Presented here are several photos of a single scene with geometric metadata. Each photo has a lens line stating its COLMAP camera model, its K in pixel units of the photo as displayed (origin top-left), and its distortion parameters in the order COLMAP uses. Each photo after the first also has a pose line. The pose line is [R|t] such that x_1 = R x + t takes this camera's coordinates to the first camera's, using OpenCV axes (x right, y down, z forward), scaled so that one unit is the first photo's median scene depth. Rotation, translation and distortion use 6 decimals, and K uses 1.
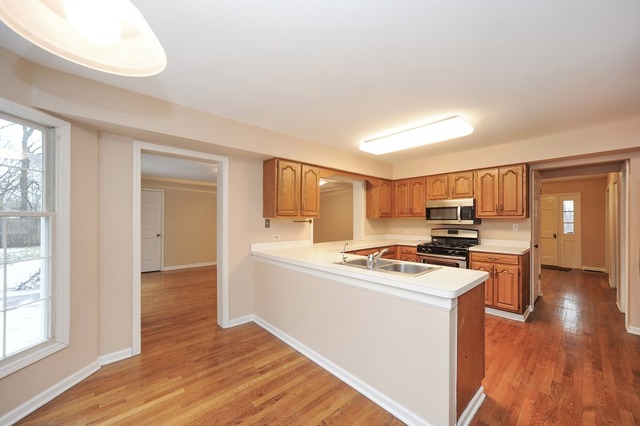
lens RADIAL K [[245.2, 0, 319.5], [0, 245.2, 220.4], [0, 0, 1]] dist [-0.000827, 0.000346]
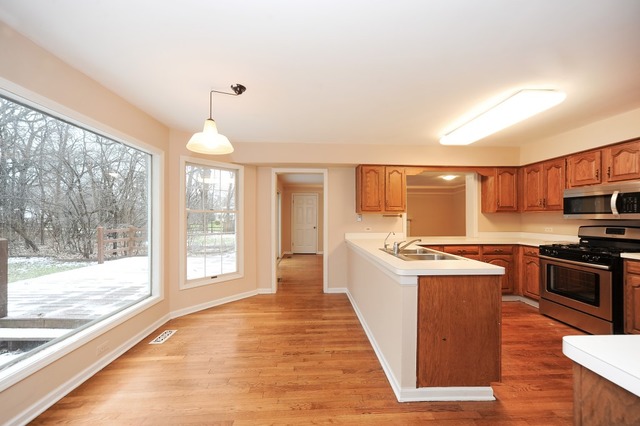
lens RADIAL K [[245.2, 0, 319.5], [0, 245.2, 220.4], [0, 0, 1]] dist [-0.000827, 0.000346]
pose [[0.767857, 0.006424, -0.640589, 0.400723], [-0.001133, 0.999962, 0.008670, 0.014122], [0.640621, -0.005931, 0.767835, -0.076041]]
